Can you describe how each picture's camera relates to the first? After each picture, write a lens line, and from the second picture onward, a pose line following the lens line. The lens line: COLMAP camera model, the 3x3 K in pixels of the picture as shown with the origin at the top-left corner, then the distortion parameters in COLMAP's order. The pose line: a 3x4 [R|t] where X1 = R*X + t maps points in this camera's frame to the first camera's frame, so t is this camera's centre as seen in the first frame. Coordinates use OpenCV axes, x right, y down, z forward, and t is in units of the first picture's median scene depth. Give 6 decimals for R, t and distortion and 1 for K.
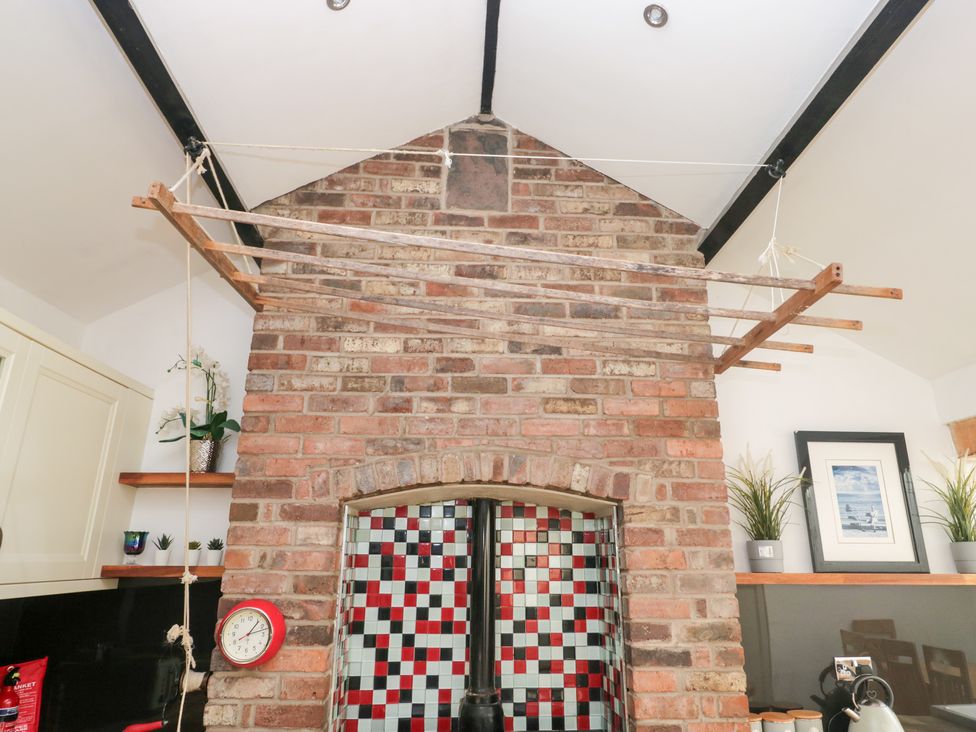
lens RADIAL K [[641.2, 0, 493.4], [0, 641.2, 348.6], [0, 0, 1]] dist [-0.000457, -0.004916]
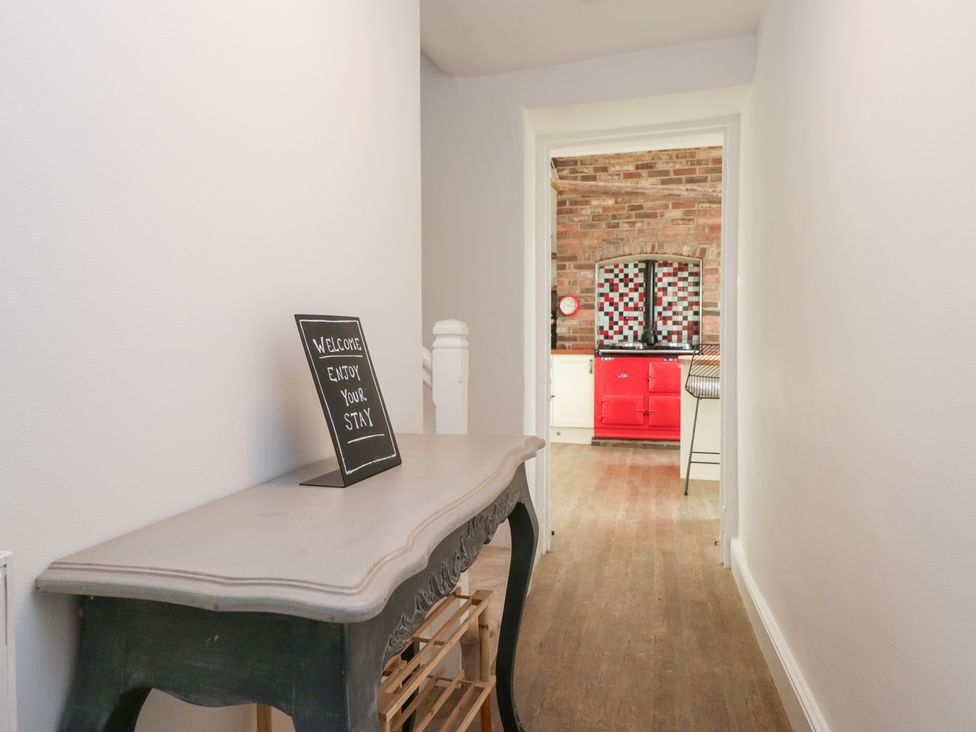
lens RADIAL K [[641.2, 0, 493.4], [0, 641.2, 348.6], [0, 0, 1]] dist [-0.000457, -0.004916]
pose [[0.952029, 0.004873, -0.305970, 0.181034], [0.099125, 0.941051, 0.323416, -0.325926], [0.289509, -0.338230, 0.895424, -1.615510]]
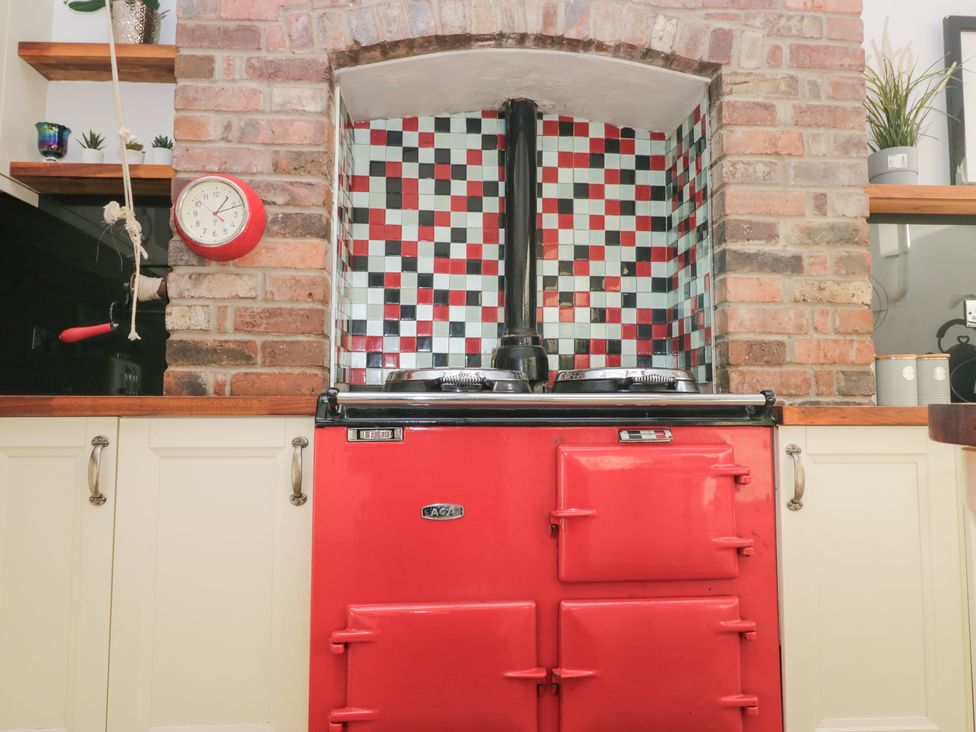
lens RADIAL K [[708.3, 0, 490.2], [0, 708.3, 352.8], [0, 0, 1]] dist [0.002654, -0.005949]
pose [[0.999955, -0.001319, 0.009384, -0.063515], [-0.000995, 0.970187, 0.242356, 0.340630], [-0.009423, -0.242354, 0.970142, 0.144025]]
